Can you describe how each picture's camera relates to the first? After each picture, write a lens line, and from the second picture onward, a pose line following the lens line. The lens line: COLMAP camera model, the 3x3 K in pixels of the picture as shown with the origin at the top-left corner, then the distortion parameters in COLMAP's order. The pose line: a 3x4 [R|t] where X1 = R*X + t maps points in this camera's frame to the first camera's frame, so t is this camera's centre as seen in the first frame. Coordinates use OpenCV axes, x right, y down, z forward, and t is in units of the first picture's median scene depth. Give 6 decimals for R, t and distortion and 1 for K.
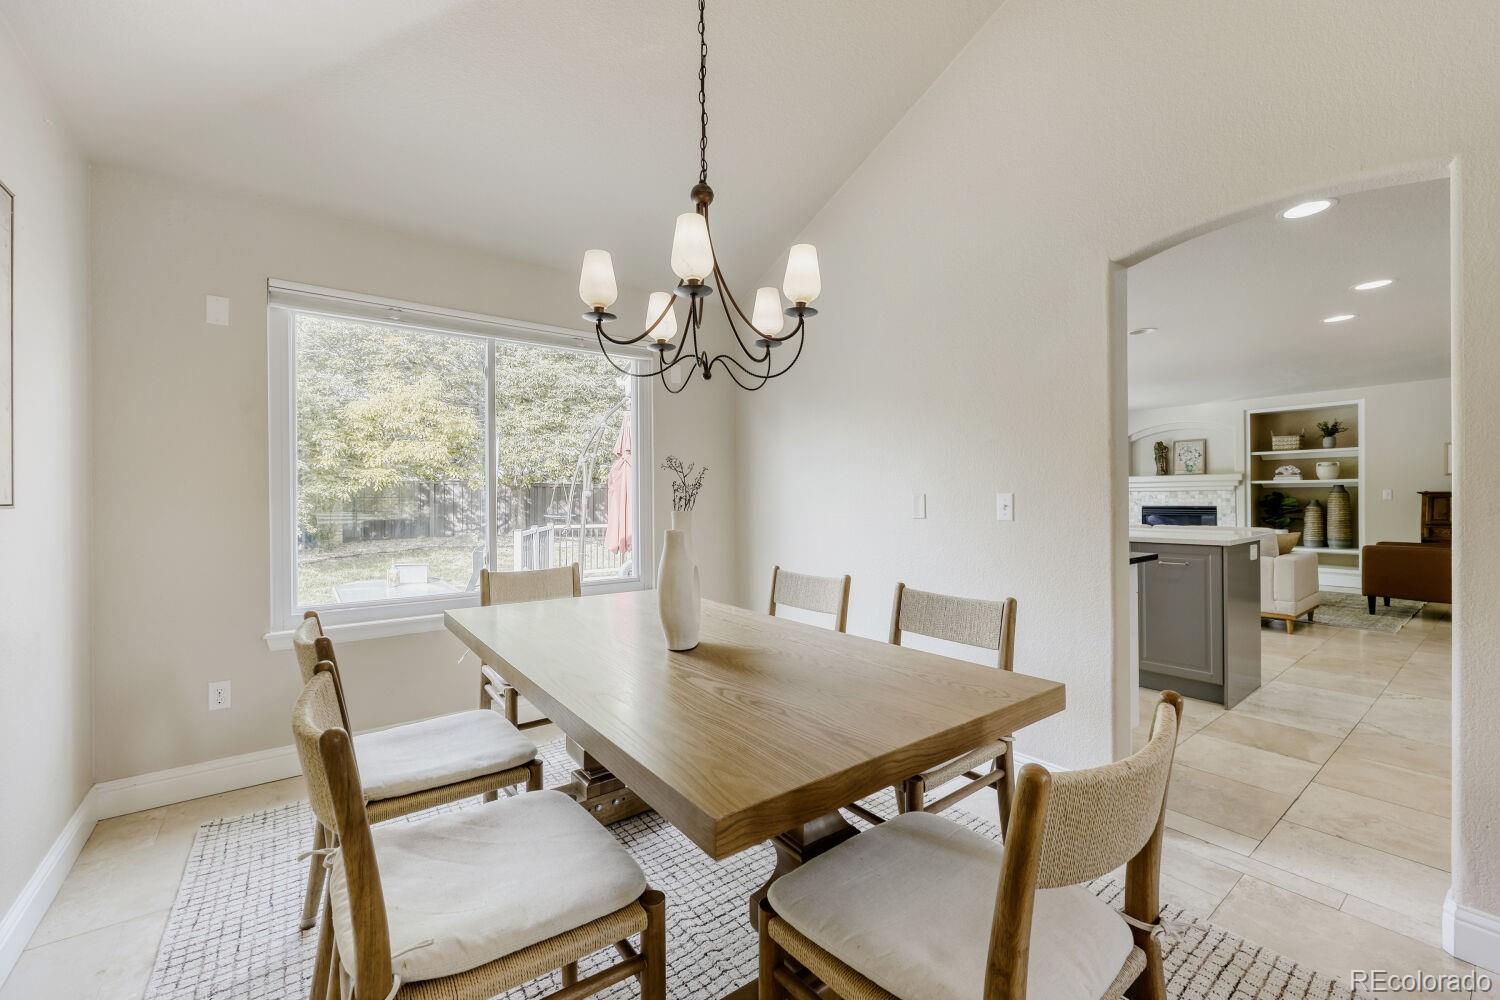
lens RADIAL K [[605.2, 0, 741.9], [0, 605.2, 497.7], [0, 0, 1]] dist [0.001680, 0.000240]
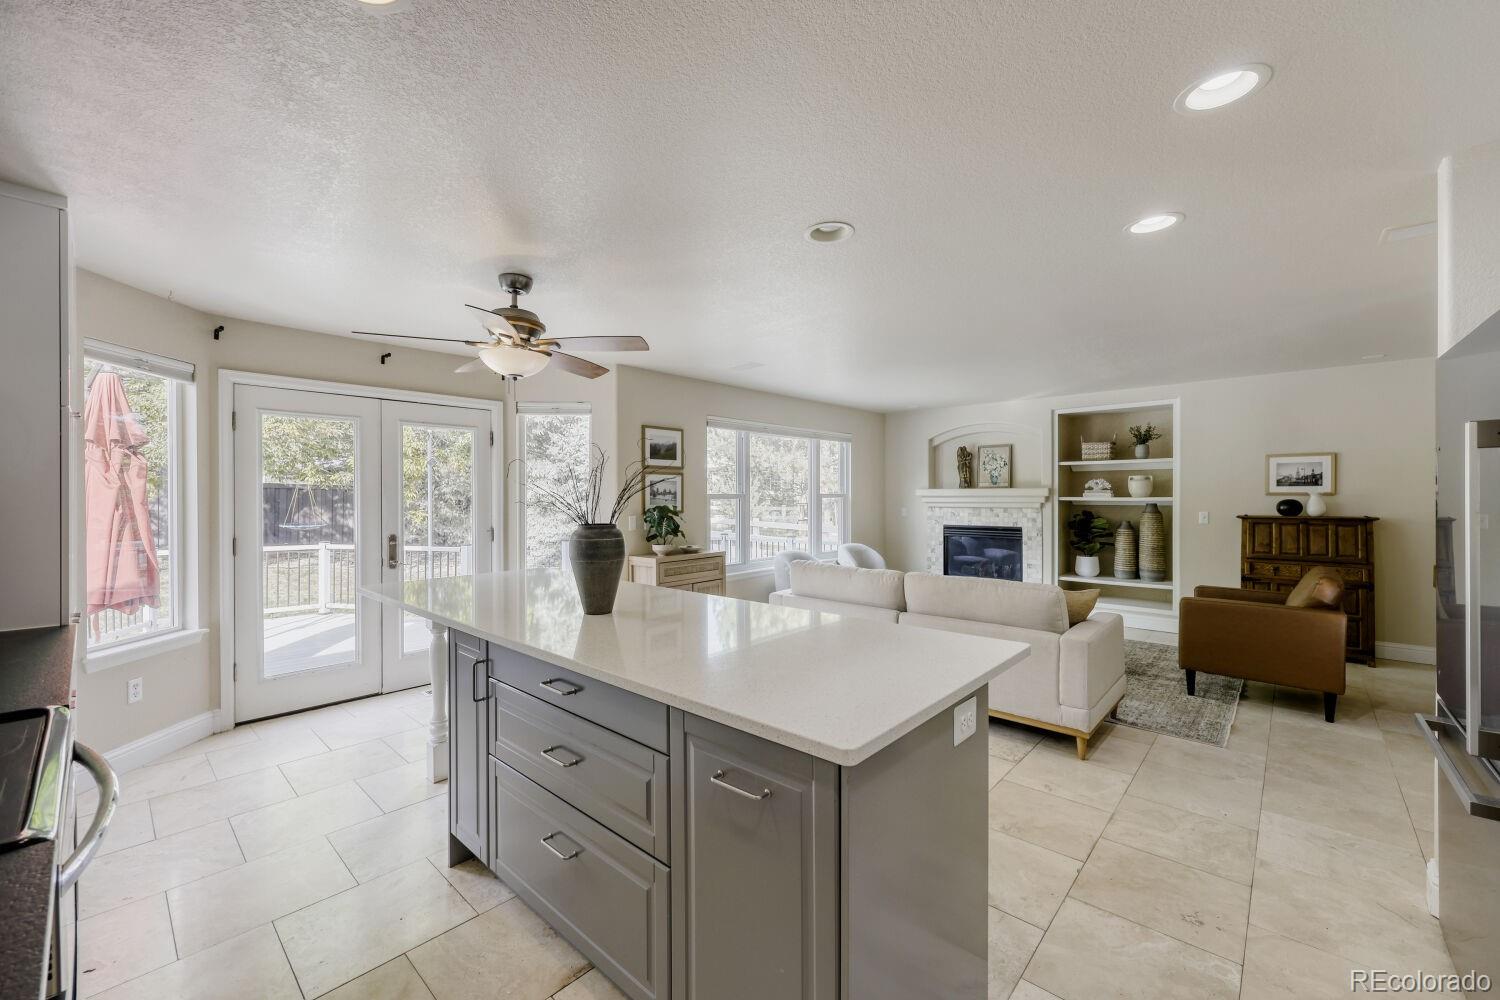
lens RADIAL K [[605.2, 0, 741.7], [0, 605.2, 498.1], [0, 0, 1]] dist [0.001680, 0.000240]
pose [[0.983540, 0.005249, 0.180613, 0.283207], [-0.005573, 0.999984, 0.001286, -0.025648], [-0.180603, -0.002272, 0.983553, 0.286703]]
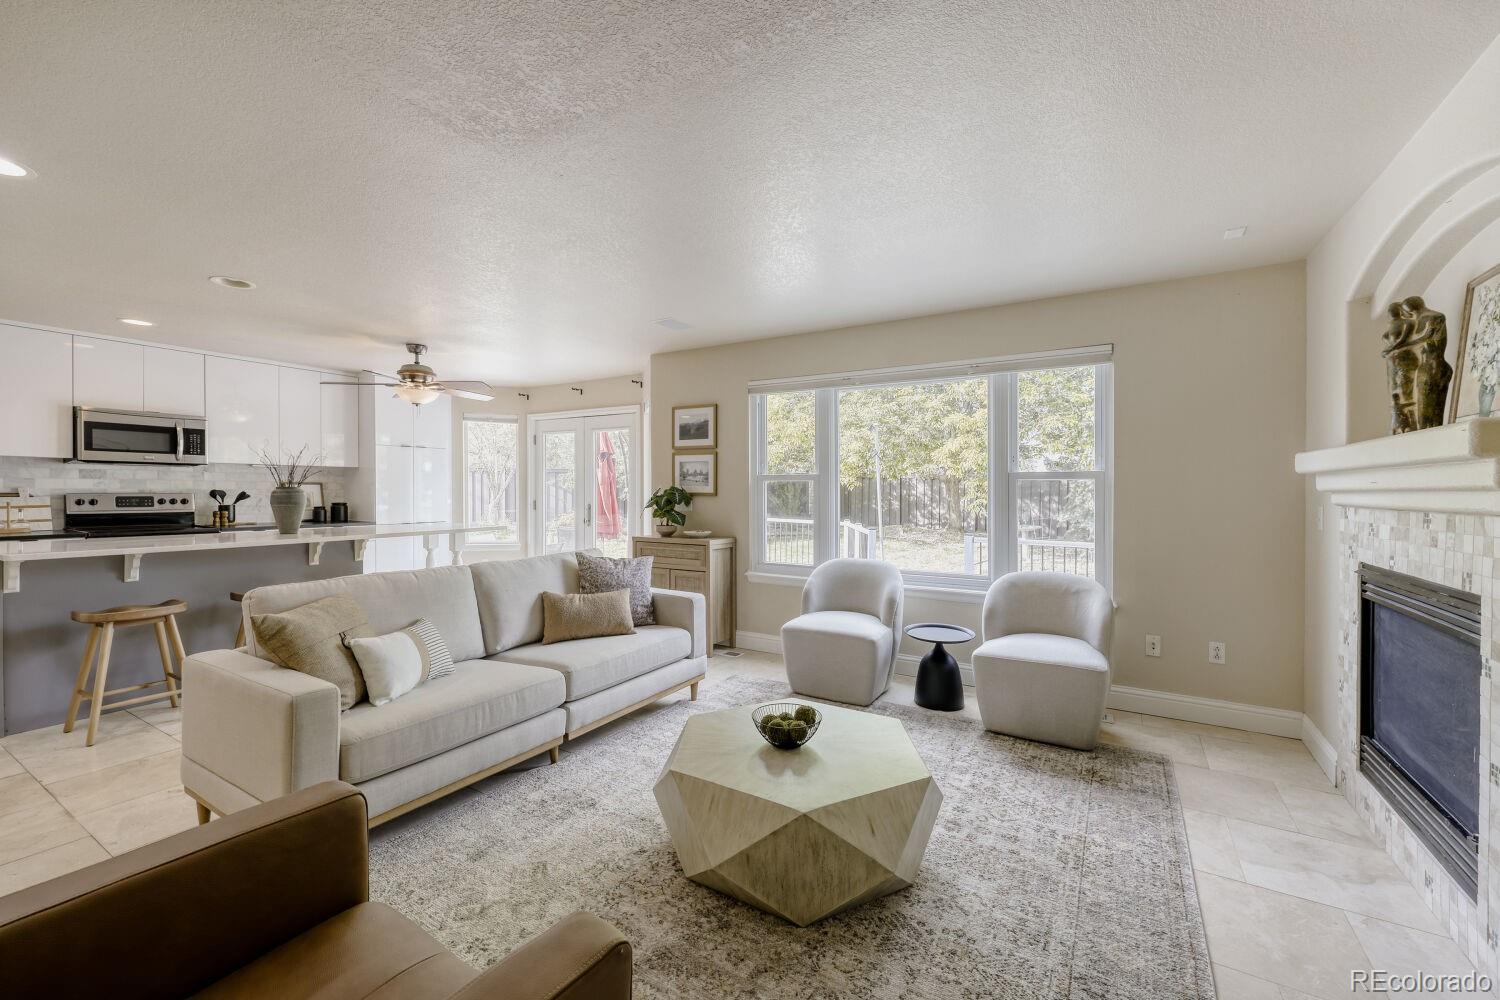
lens RADIAL K [[605.2, 0, 746.2], [0, 605.2, 498.3], [0, 0, 1]] dist [0.001680, 0.000240]
pose [[0.370160, 0.025298, -0.928624, 0.919936], [-0.010800, 0.999679, 0.022928, -0.019507], [0.928905, 0.001542, 0.370314, 0.758688]]
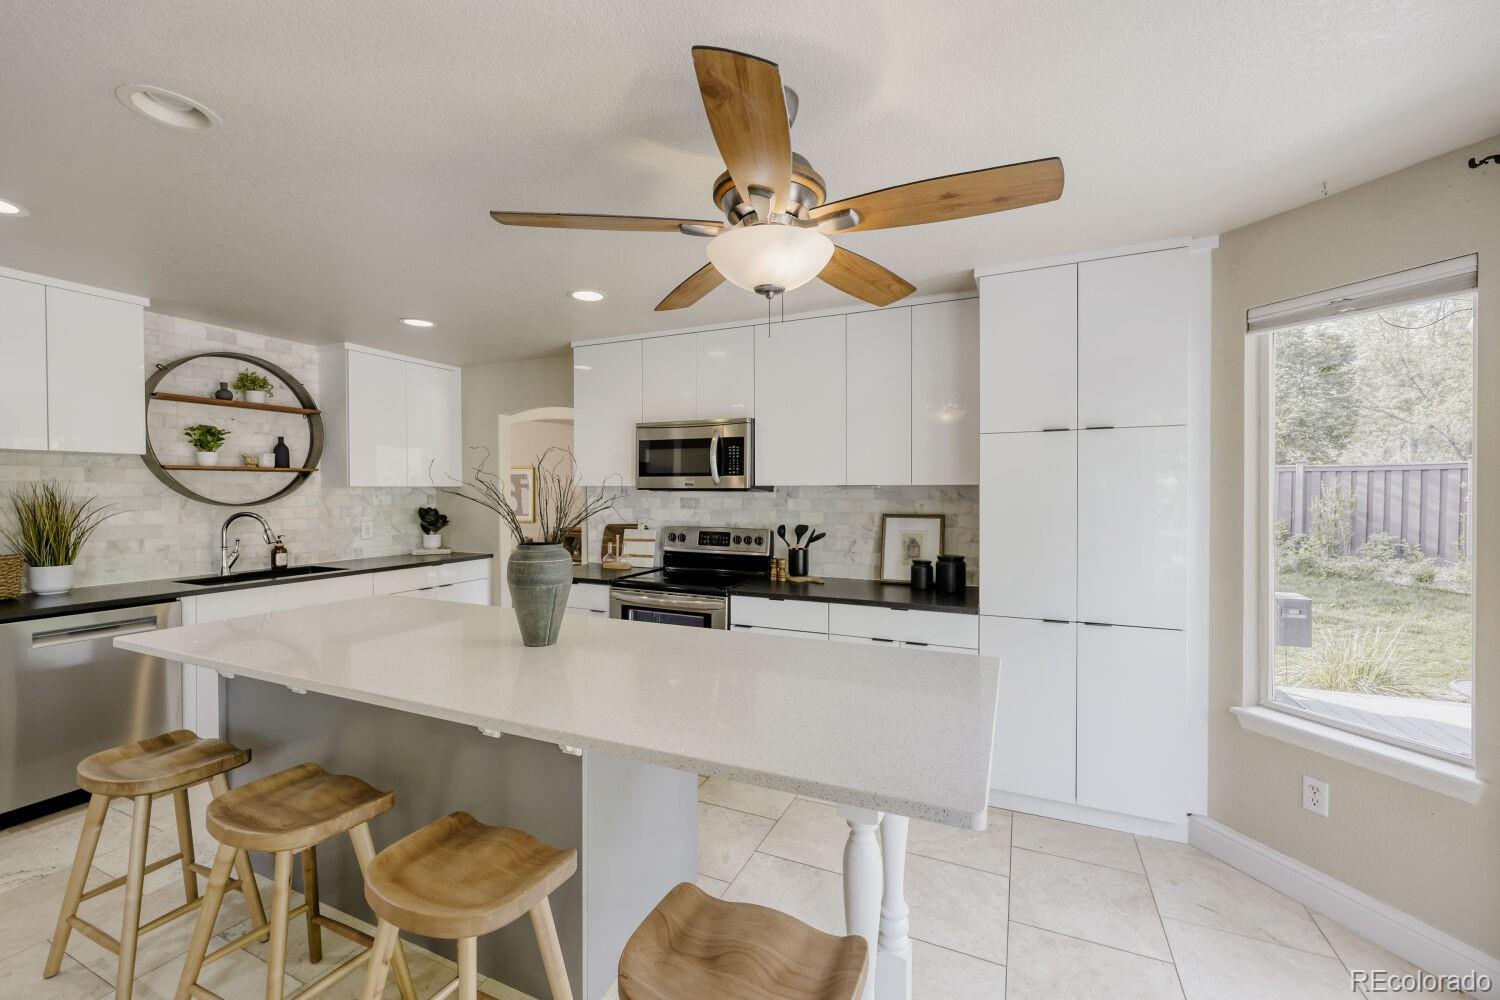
lens RADIAL K [[605.2, 0, 743.1], [0, 605.2, 494.9], [0, 0, 1]] dist [0.001680, 0.000240]
pose [[-0.872371, 0.011022, -0.488720, 0.303707], [0.007044, 0.999925, 0.009977, -0.034931], [0.488794, 0.005262, -0.872384, 0.839749]]
